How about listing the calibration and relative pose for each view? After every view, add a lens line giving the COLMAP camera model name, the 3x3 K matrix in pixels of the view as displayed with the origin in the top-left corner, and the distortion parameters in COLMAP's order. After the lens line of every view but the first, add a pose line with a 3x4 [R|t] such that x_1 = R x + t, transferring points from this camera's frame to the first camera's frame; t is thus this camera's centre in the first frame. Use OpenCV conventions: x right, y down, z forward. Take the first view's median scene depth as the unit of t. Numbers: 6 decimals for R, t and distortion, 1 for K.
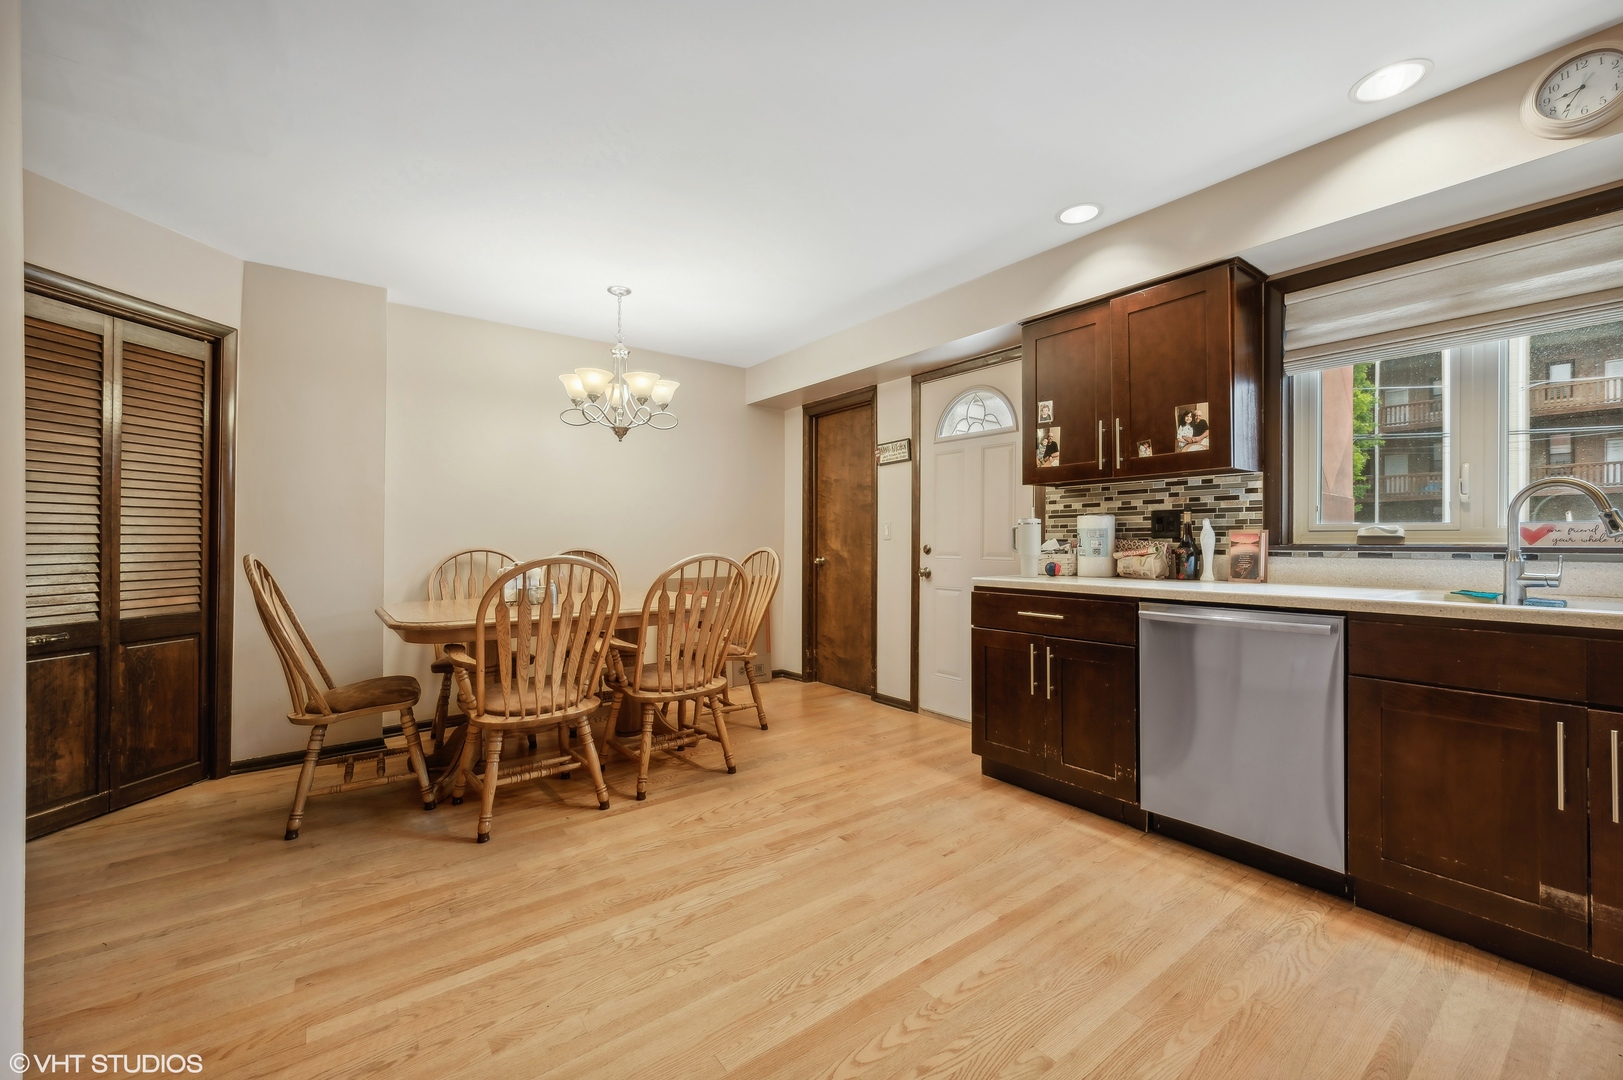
lens RADIAL K [[607.4, 0, 784.8], [0, 607.4, 536.2], [0, 0, 1]] dist [-0.003253, 0.000370]
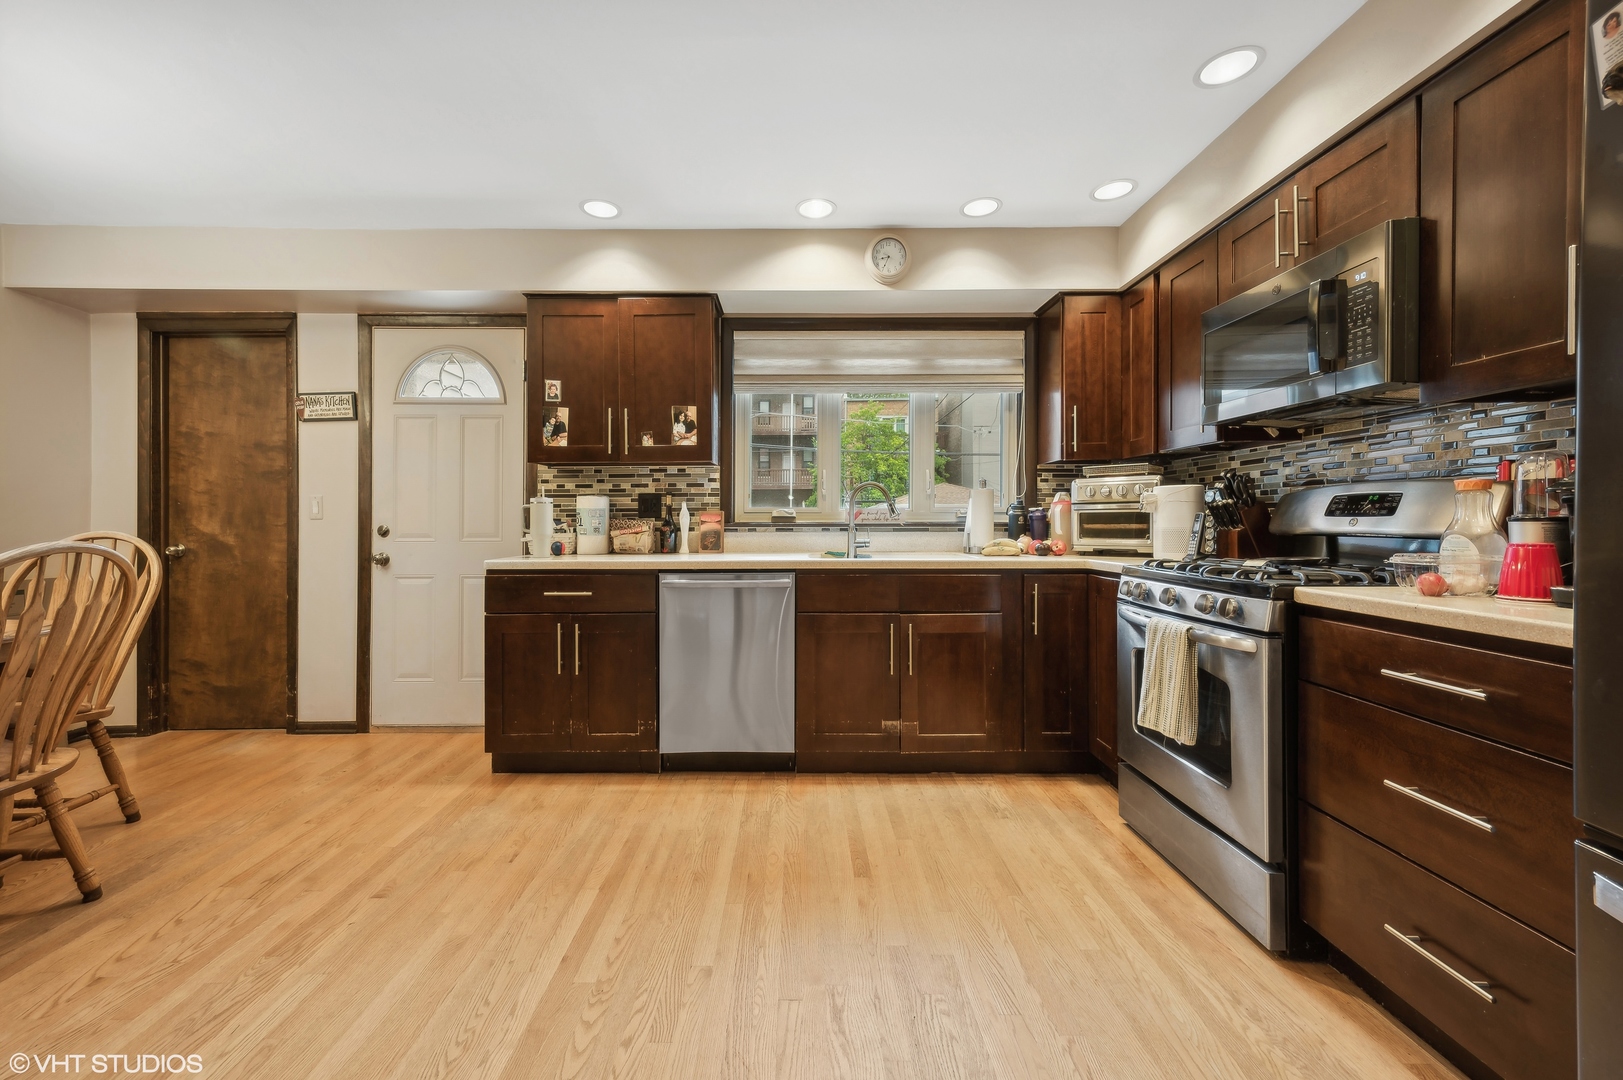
lens RADIAL K [[659.9, 0, 760.1], [0, 659.9, 520.3], [0, 0, 1]] dist [0.004227, -0.000411]
pose [[0.618787, -0.002313, 0.785556, -0.235541], [-0.003947, 0.999974, 0.006053, -0.000138], [-0.785549, -0.006846, 0.618762, 0.068306]]
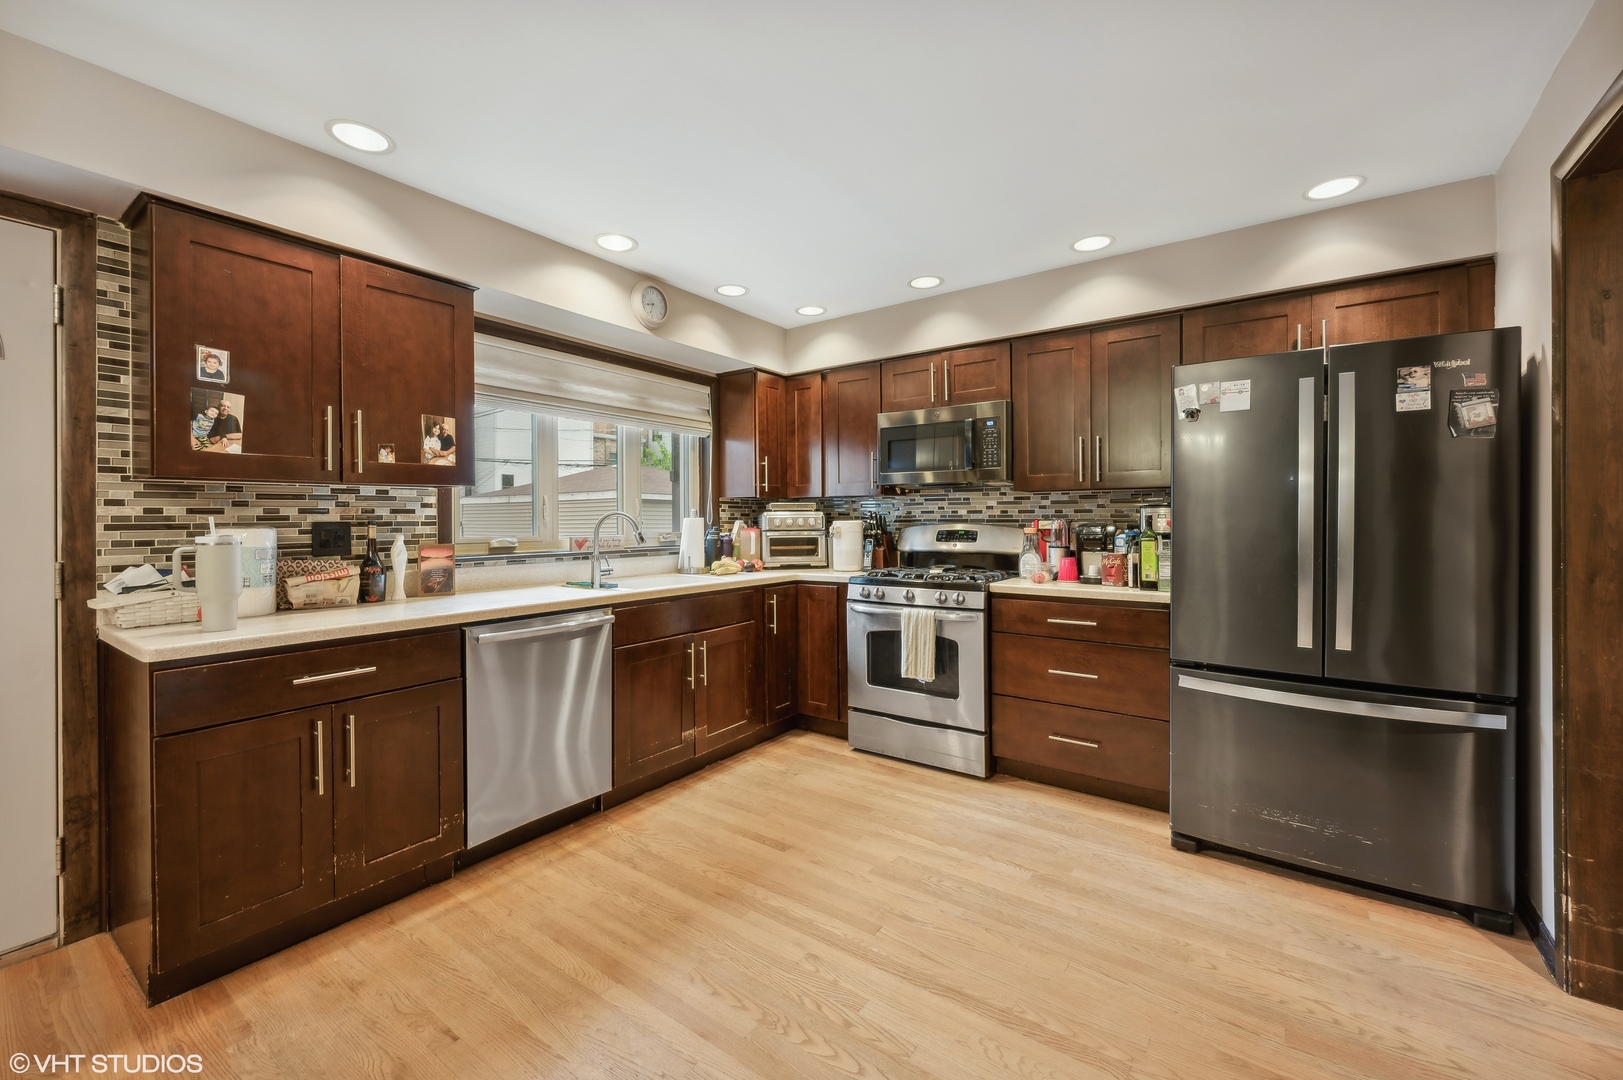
lens RADIAL K [[659.9, 0, 810.5], [0, 659.9, 522.3], [0, 0, 1]] dist [0.004227, -0.000411]
pose [[-0.298450, -0.003339, 0.954419, -0.459332], [0.000796, 0.999993, 0.003747, -0.048119], [-0.954425, 0.001878, -0.298445, 0.681963]]
